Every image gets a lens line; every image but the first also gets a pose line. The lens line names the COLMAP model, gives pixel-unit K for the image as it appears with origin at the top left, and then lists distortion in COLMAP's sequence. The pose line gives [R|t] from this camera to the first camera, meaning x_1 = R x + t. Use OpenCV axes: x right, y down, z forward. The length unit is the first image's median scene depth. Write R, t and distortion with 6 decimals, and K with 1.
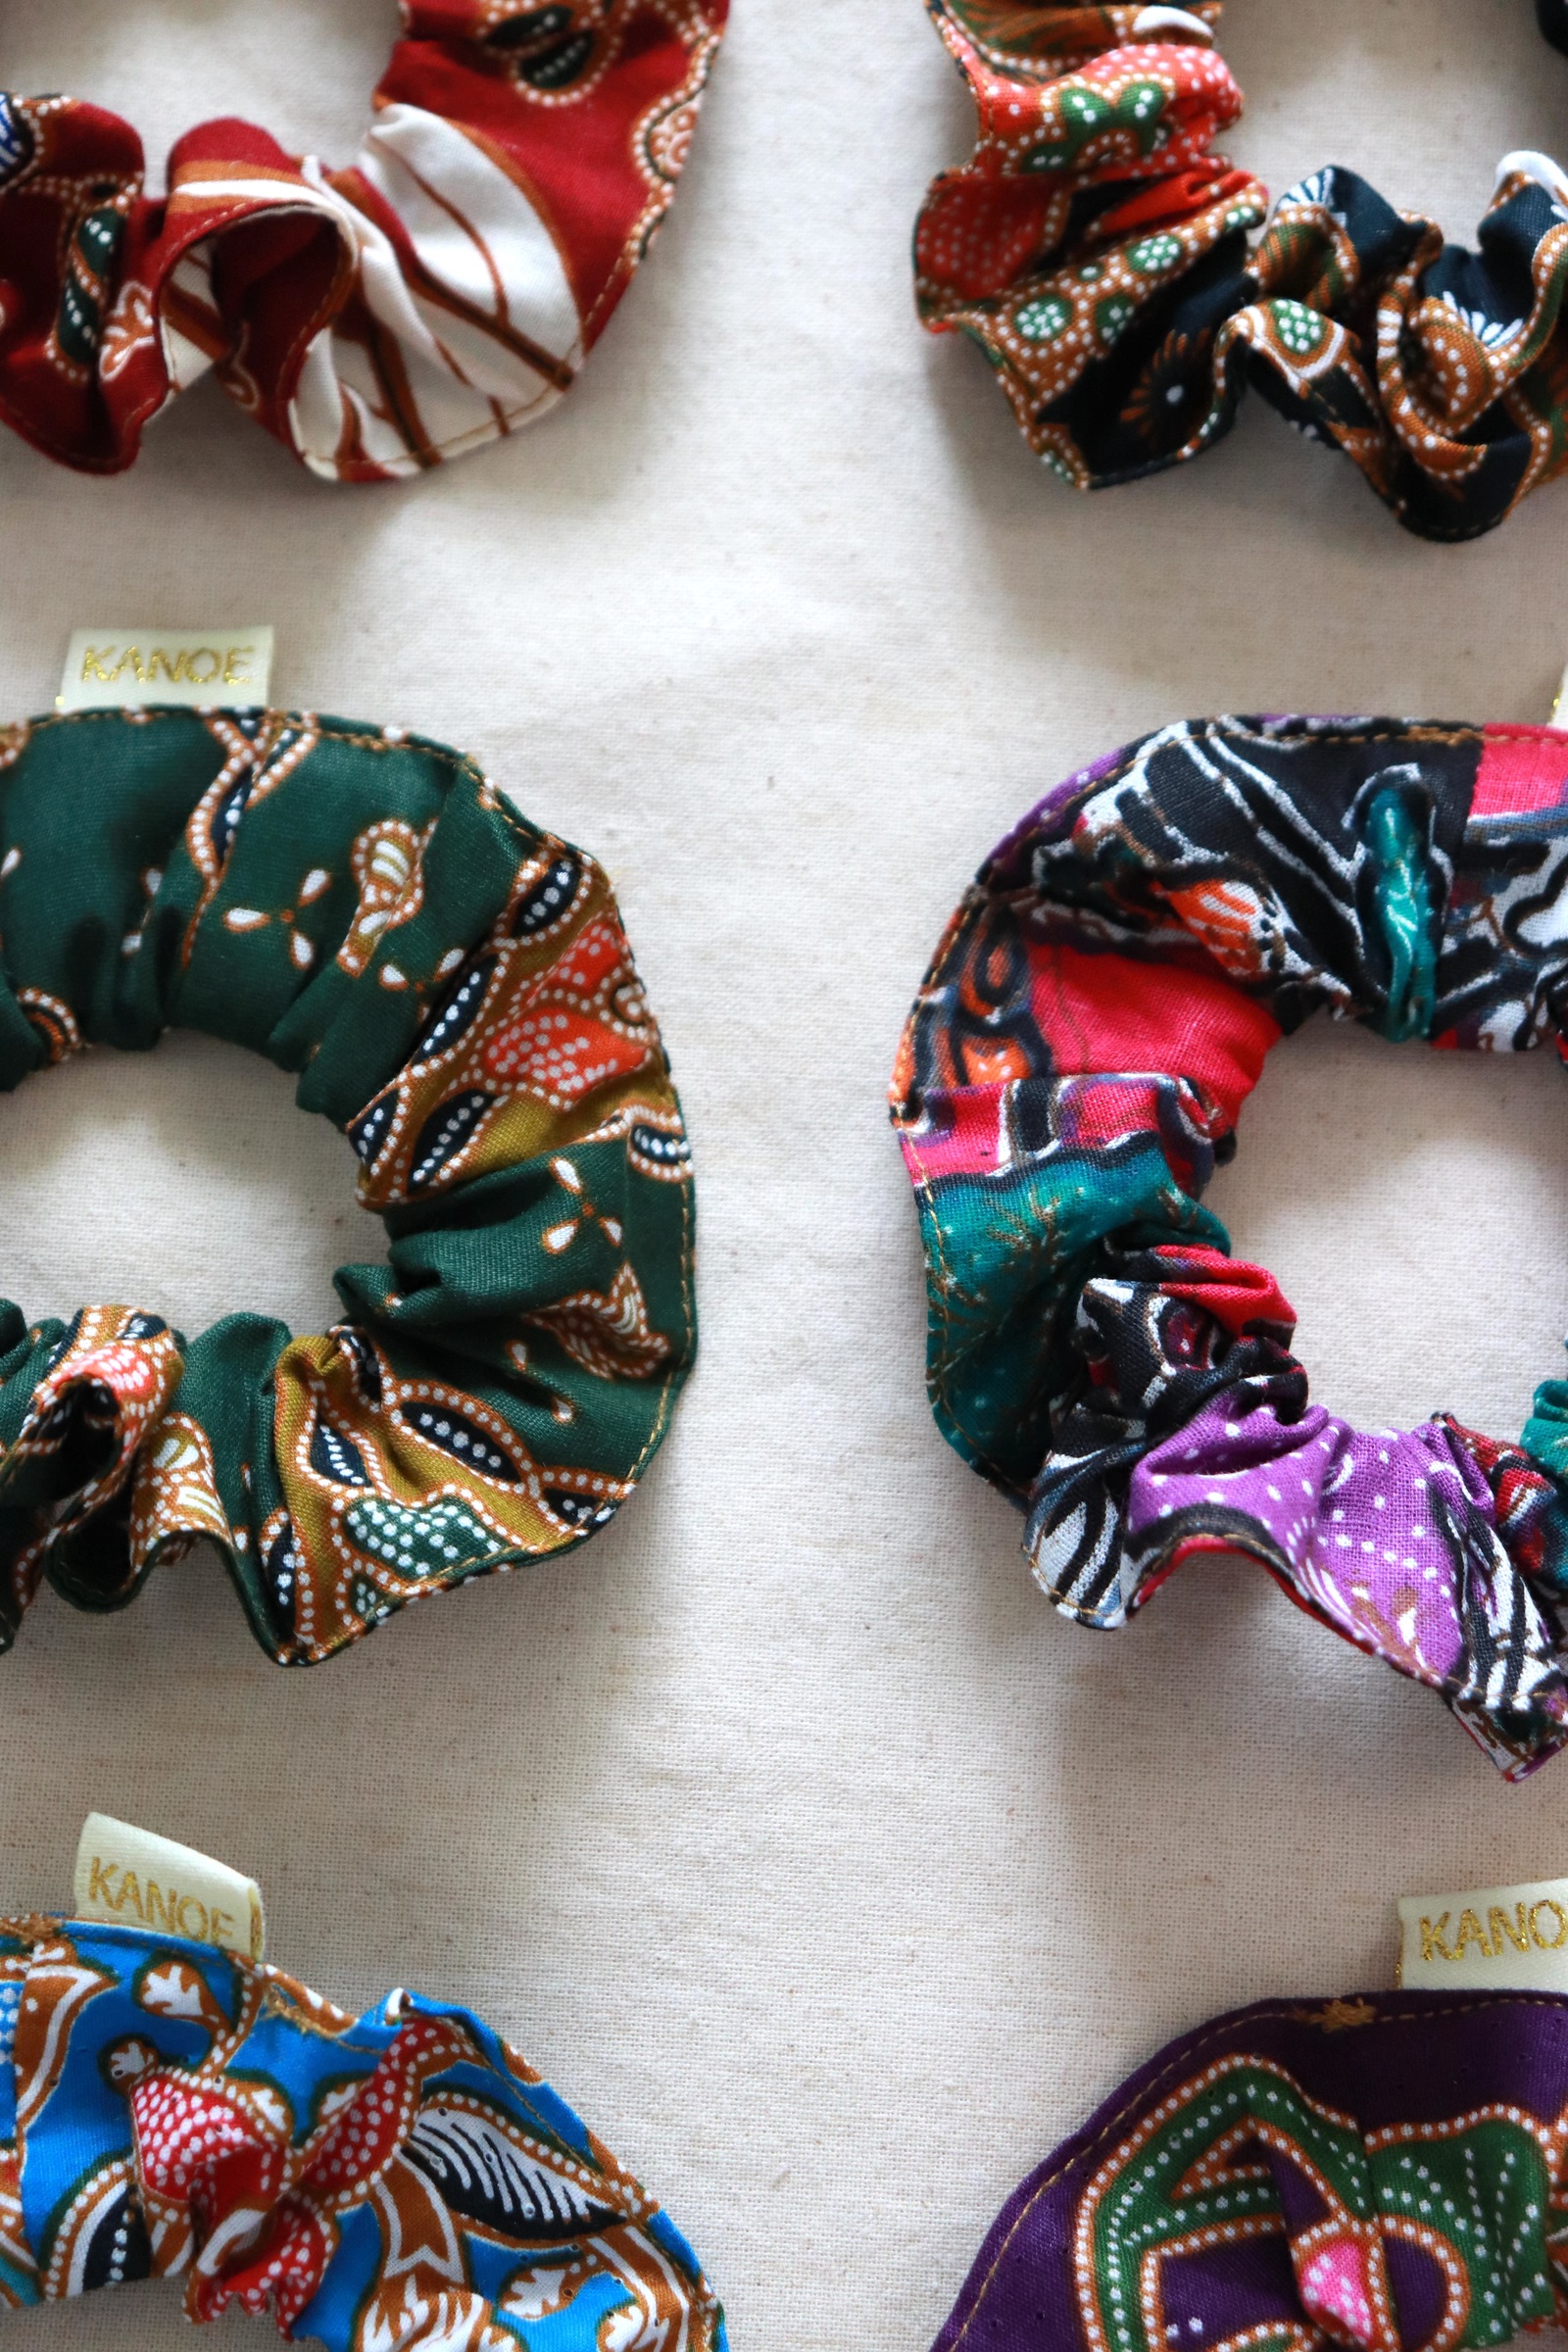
lens RADIAL K [[5487.9, 0, 785.1], [0, 5487.9, 1161.8], [0, 0, 1]] dist [0.226092, 0.000000]
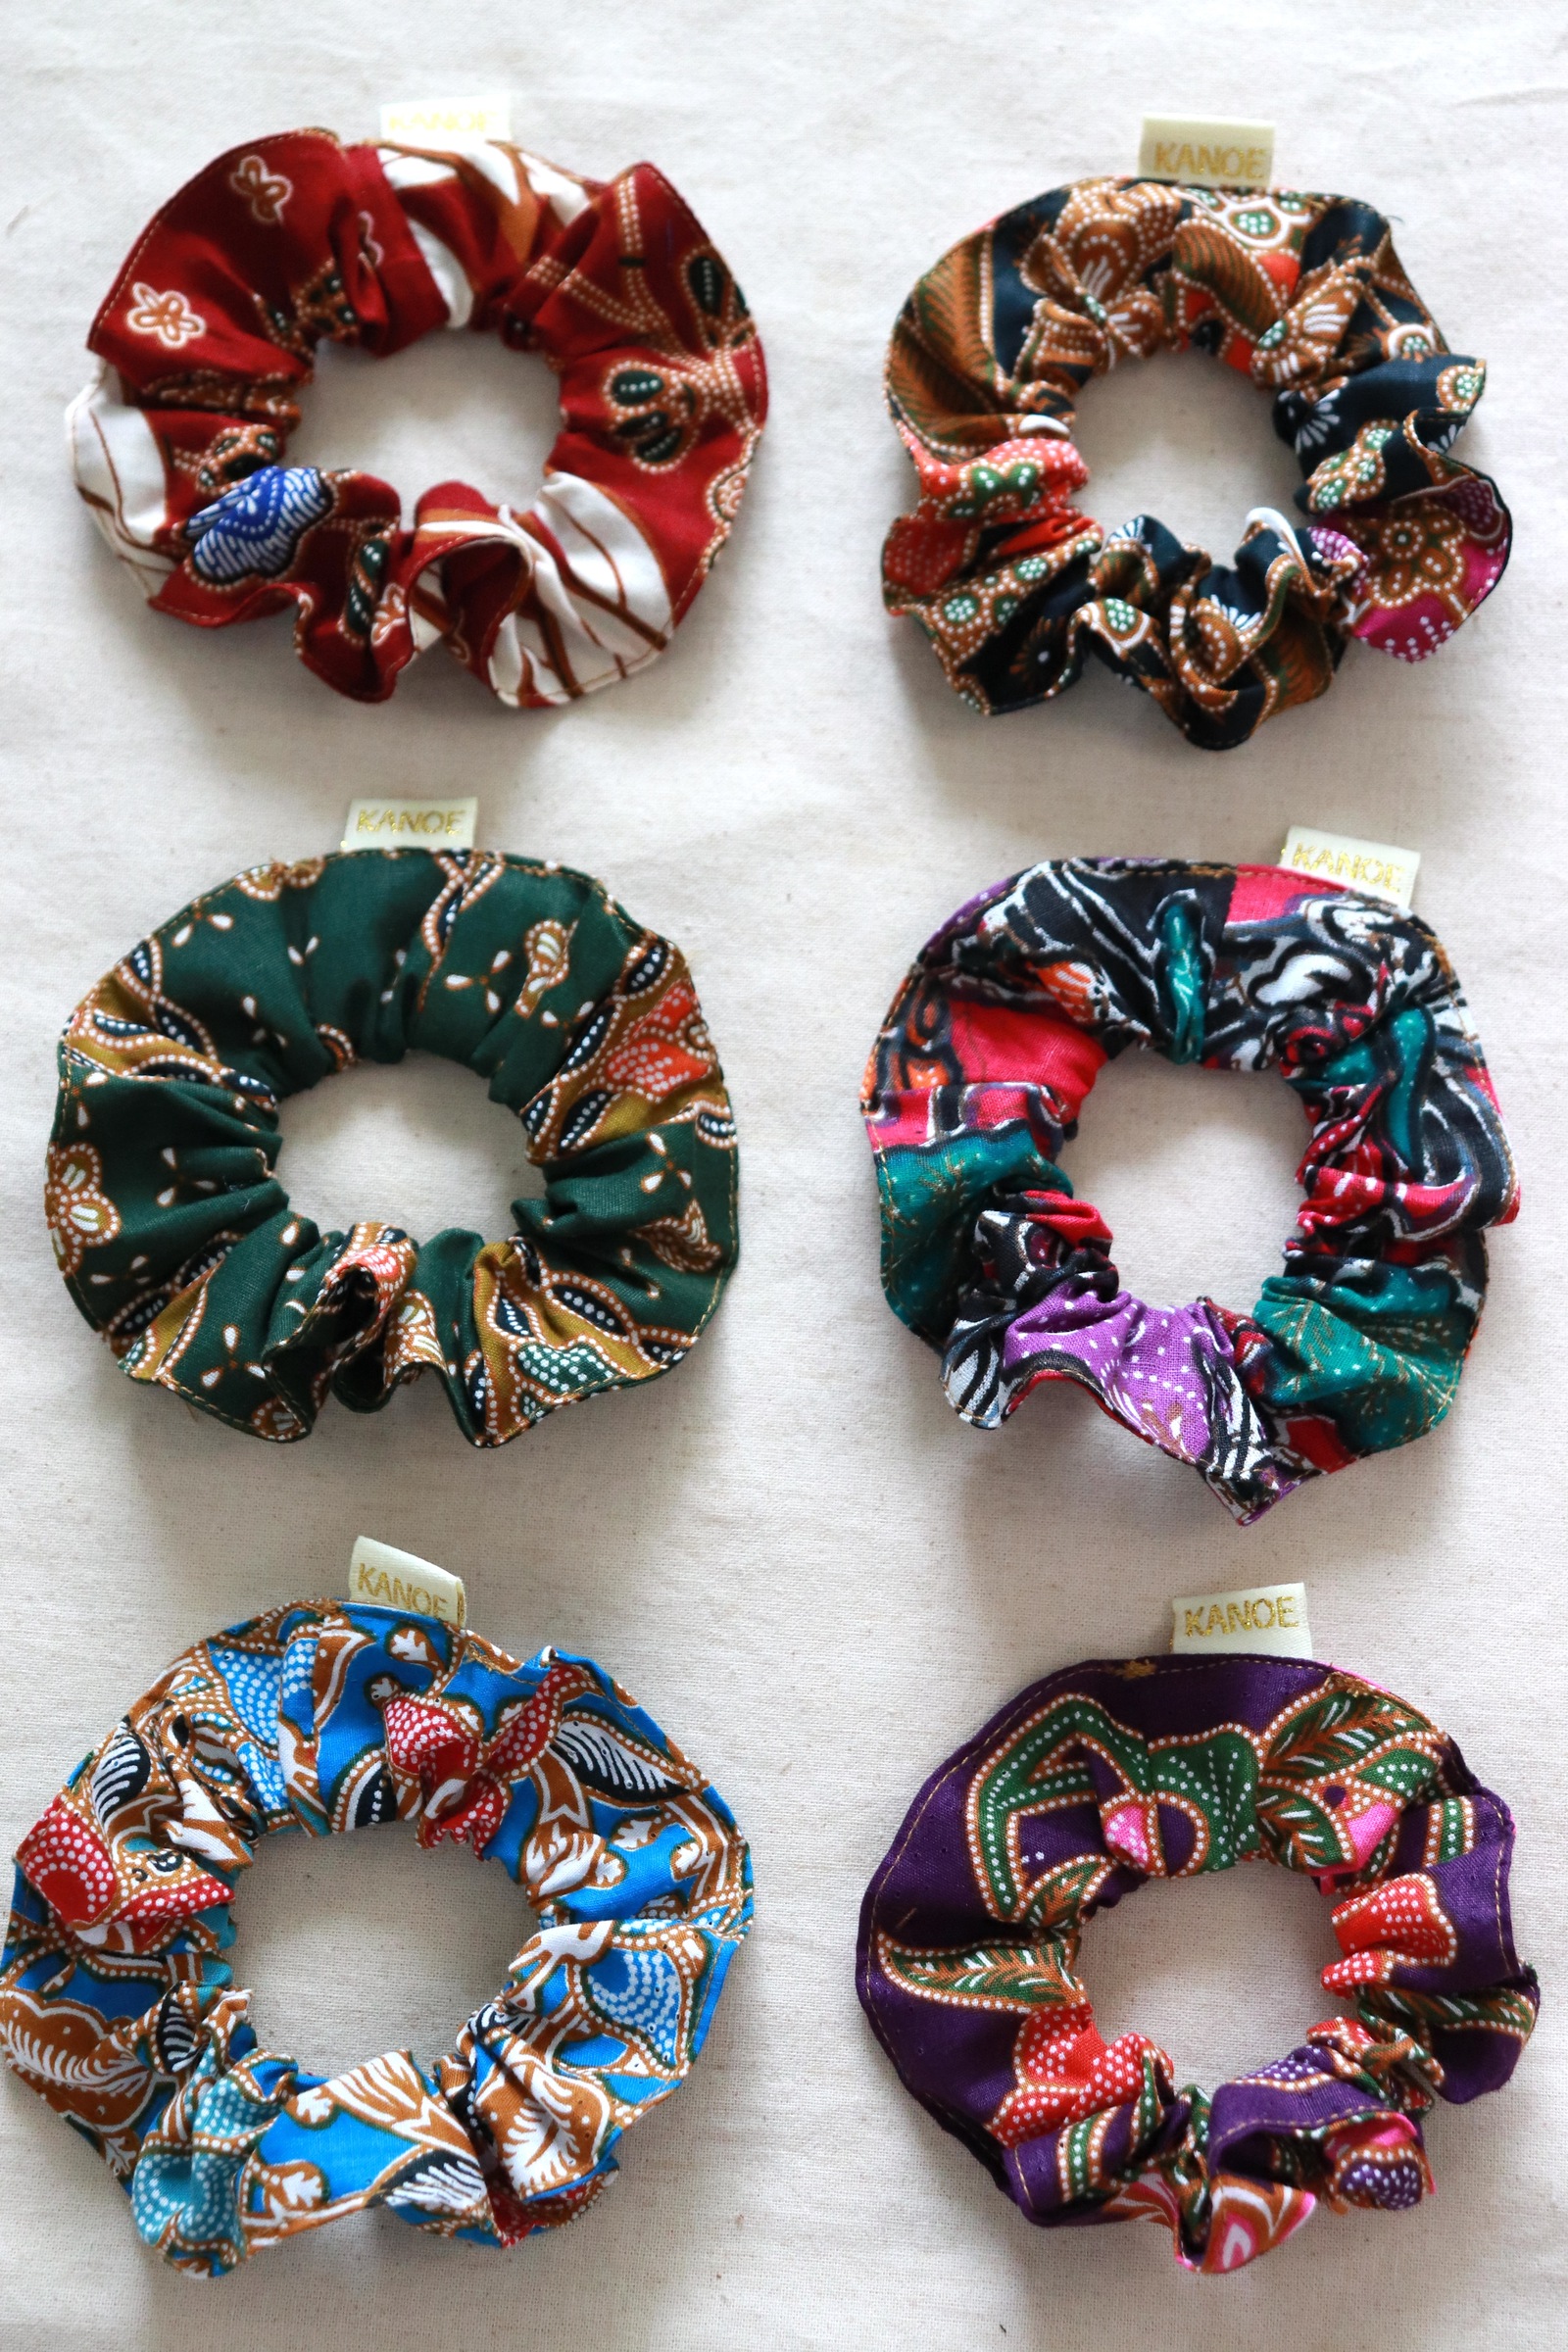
lens RADIAL K [[3992.9, 0, 786.2], [0, 3992.9, 1171.8], [0, 0, 1]] dist [0.013786, 0.000000]
pose [[0.999829, 0.007789, -0.016761, 0.017205], [-0.007682, 0.999949, 0.006481, 0.002782], [0.016810, -0.006351, 0.999839, -0.158638]]
